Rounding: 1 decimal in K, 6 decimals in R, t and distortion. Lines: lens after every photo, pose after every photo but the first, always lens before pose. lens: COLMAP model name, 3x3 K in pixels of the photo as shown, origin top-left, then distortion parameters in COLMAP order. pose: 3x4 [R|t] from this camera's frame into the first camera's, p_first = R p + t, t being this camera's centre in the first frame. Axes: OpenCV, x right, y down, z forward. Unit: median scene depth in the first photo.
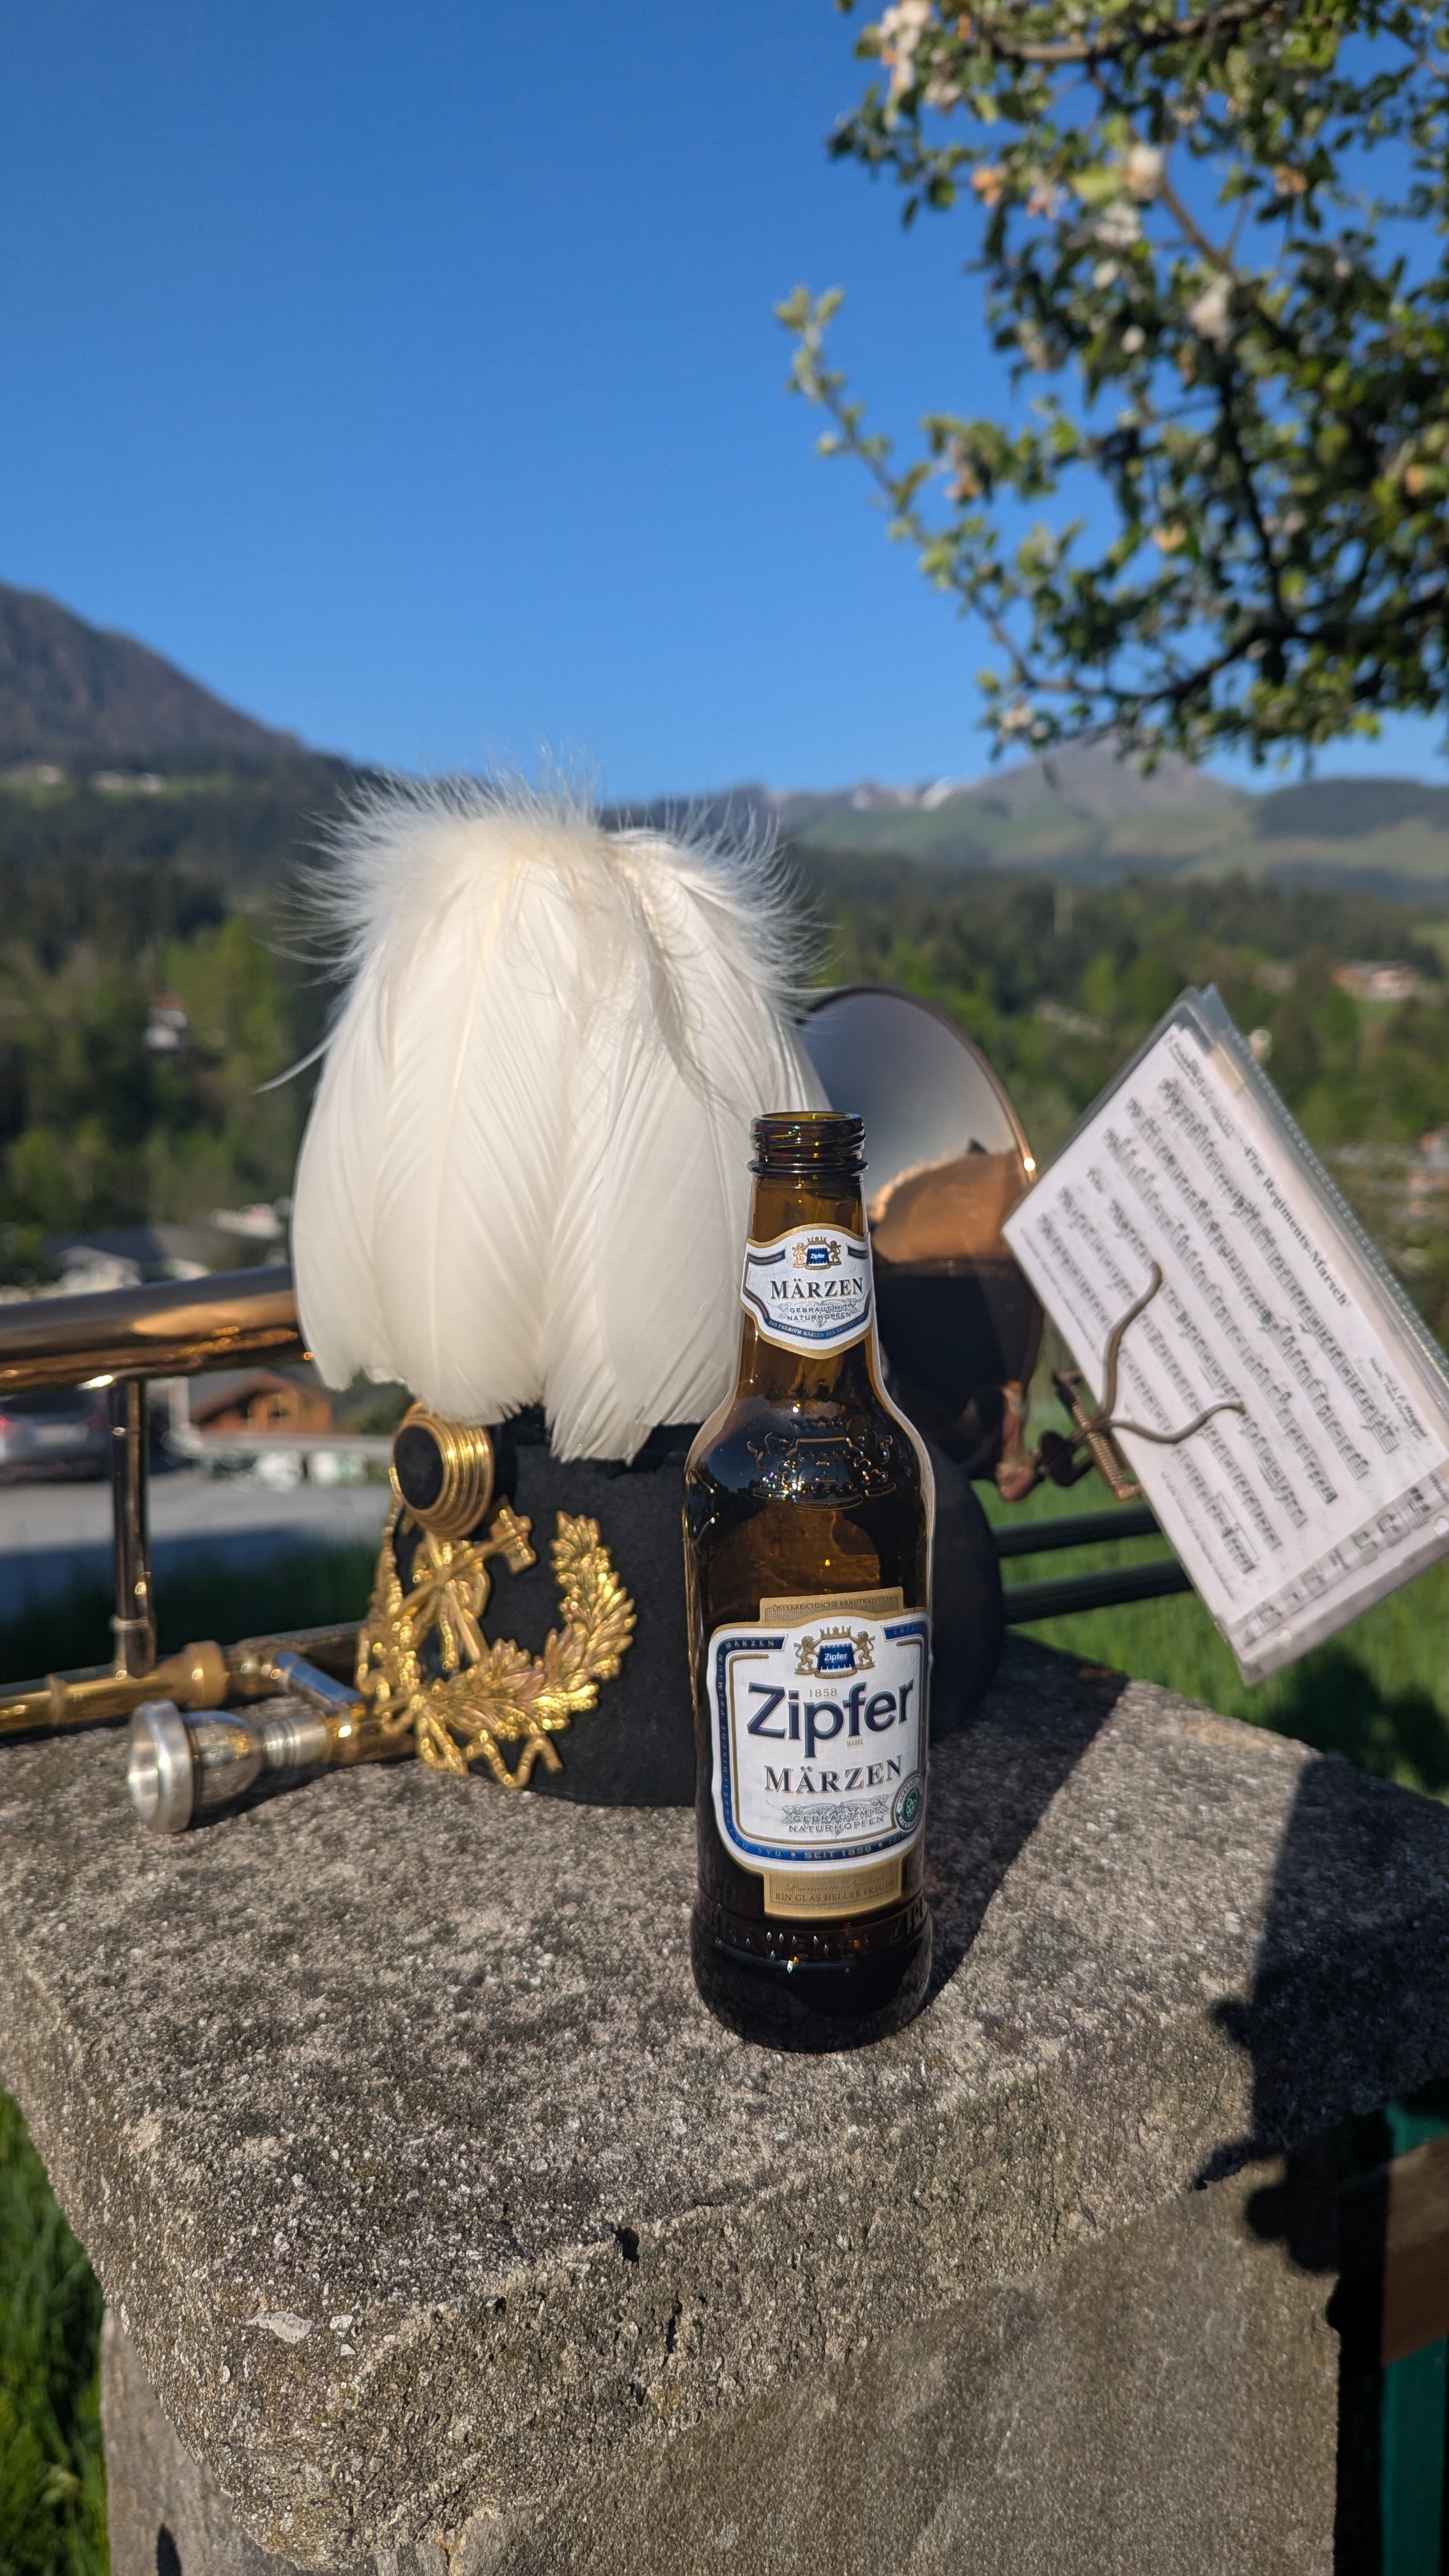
lens RADIAL K [[1884.0, 0, 726.4], [0, 1884.0, 1283.4], [0, 0, 1]] dist [-0.003185, 0.003028]
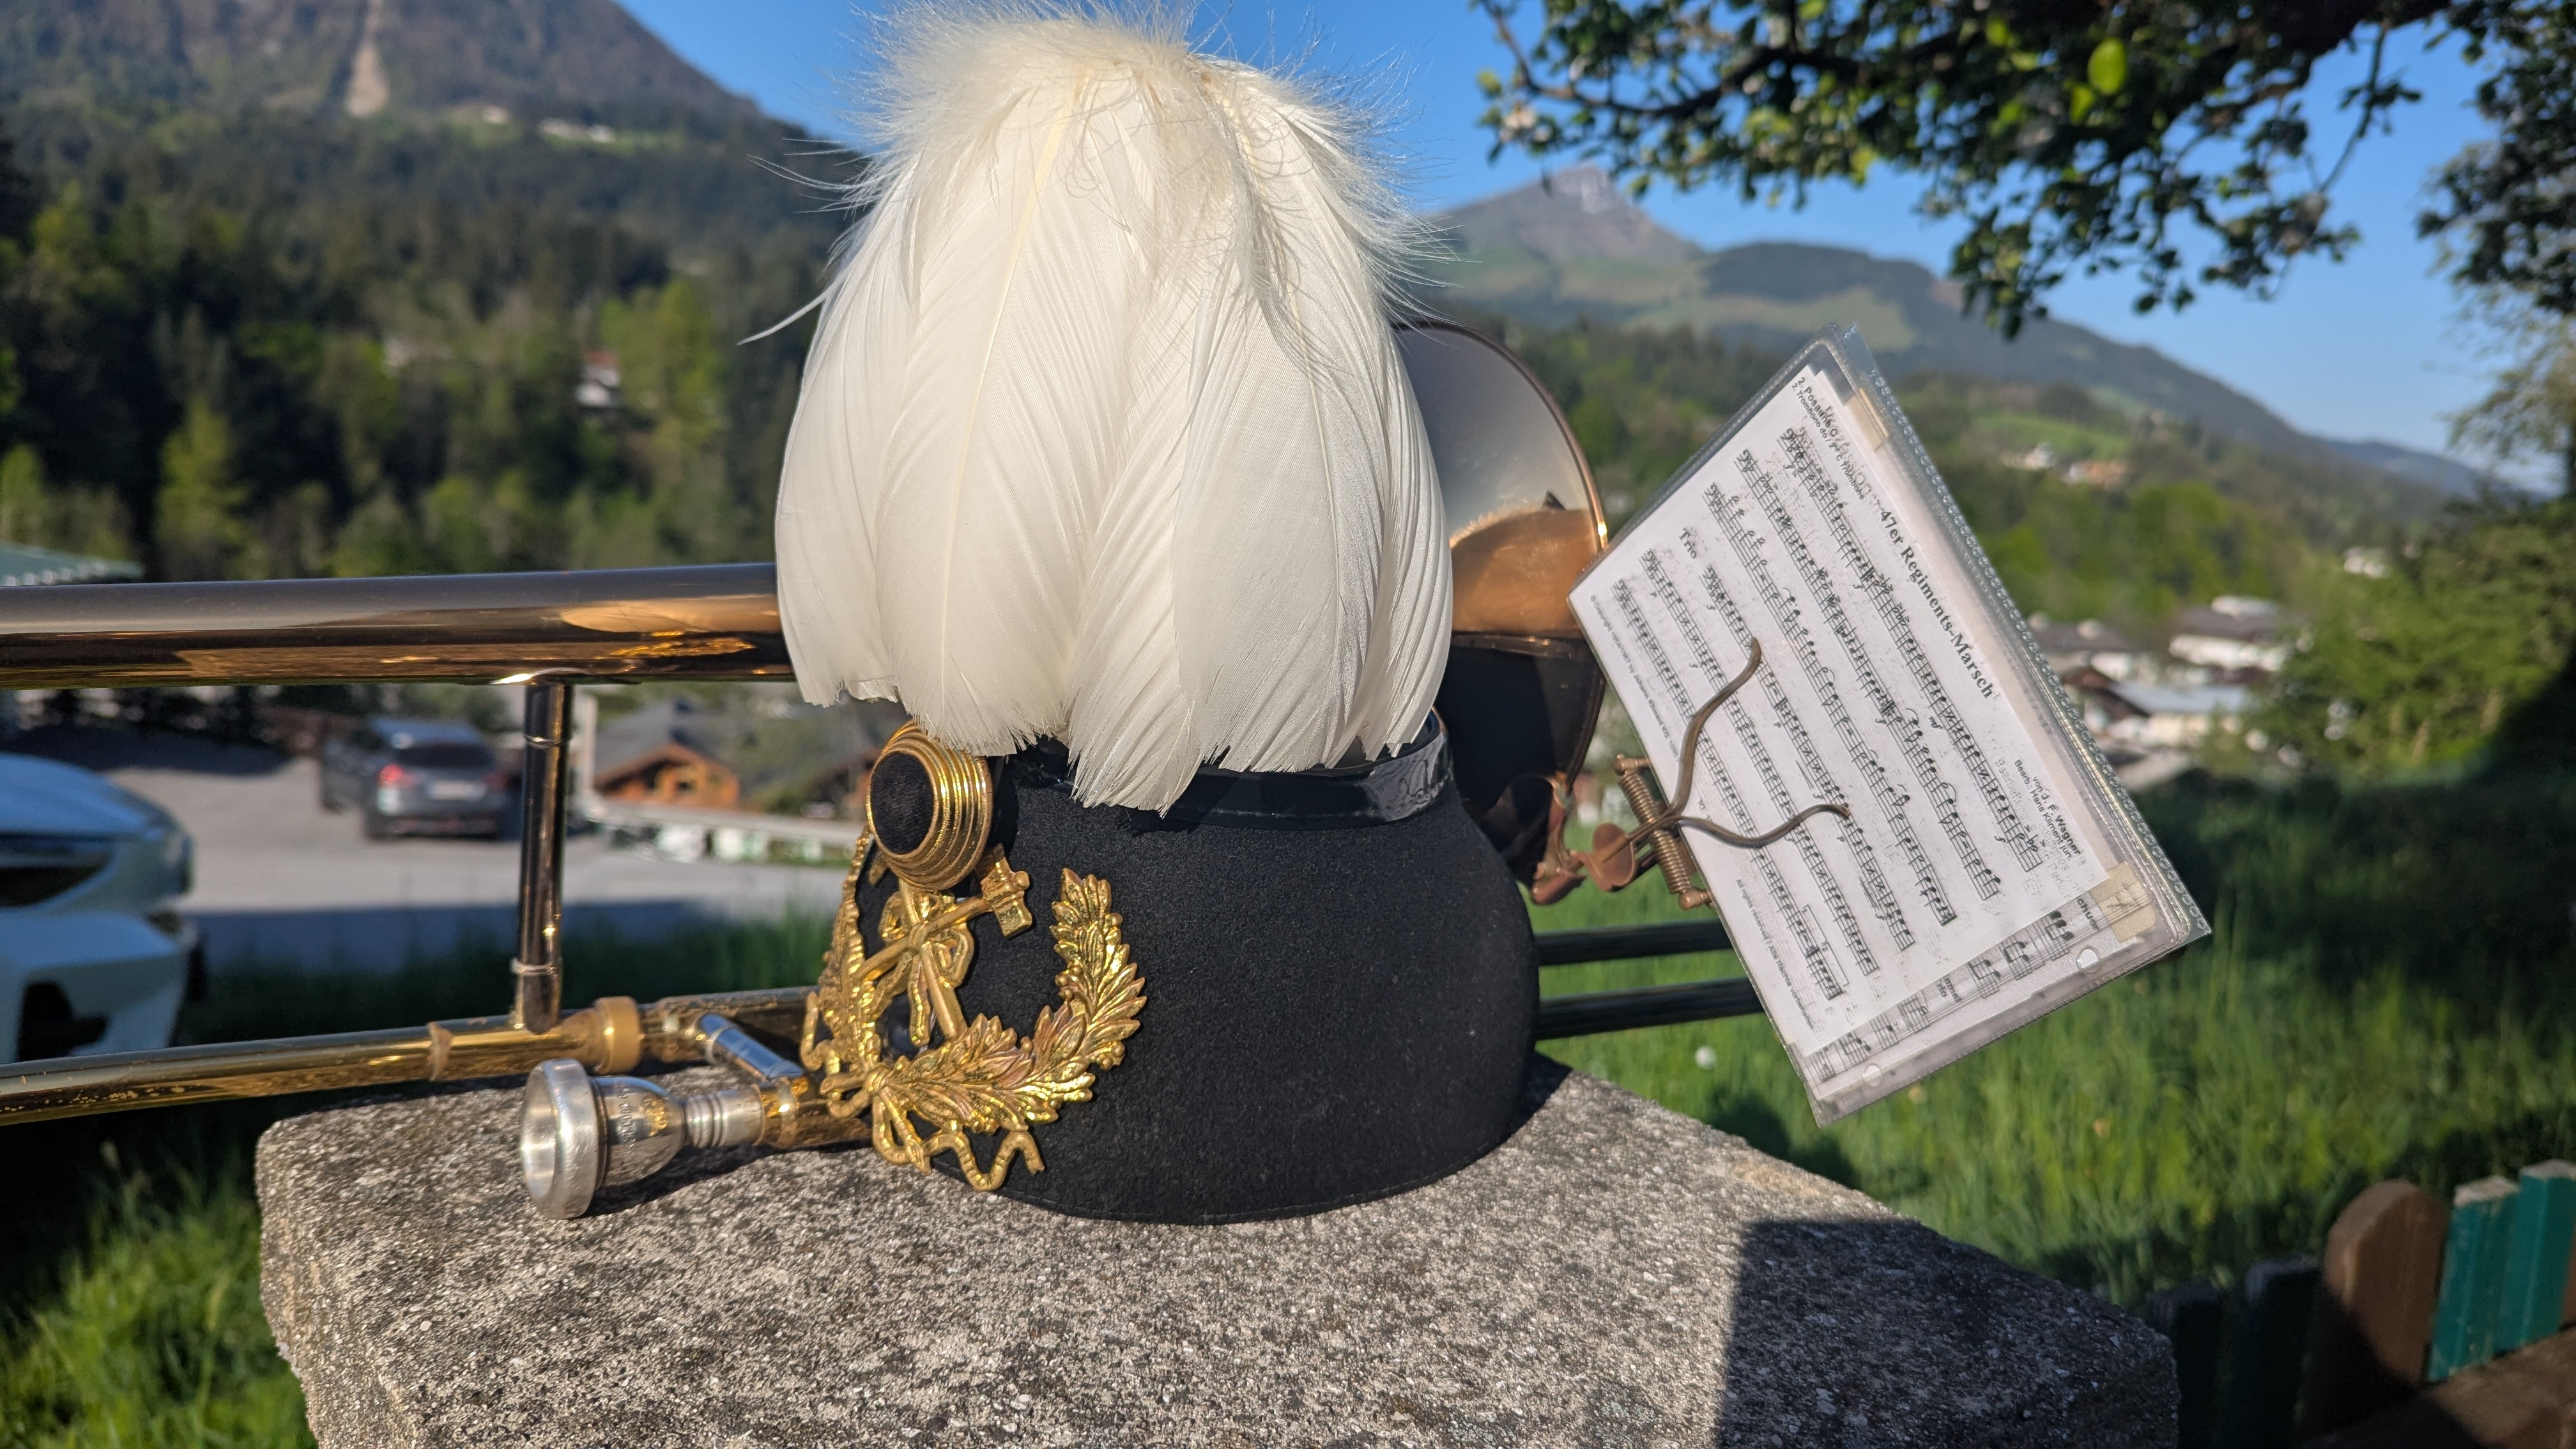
lens RADIAL K [[1871.9, 0, 1255.3], [0, 1871.9, 723.7], [0, 0, 1]] dist [0.002685, -0.003765]
pose [[0.995146, 0.078052, 0.059943, -0.057977], [-0.078868, 0.996820, 0.011374, 0.039802], [-0.058864, -0.016046, 0.998137, 0.155977]]
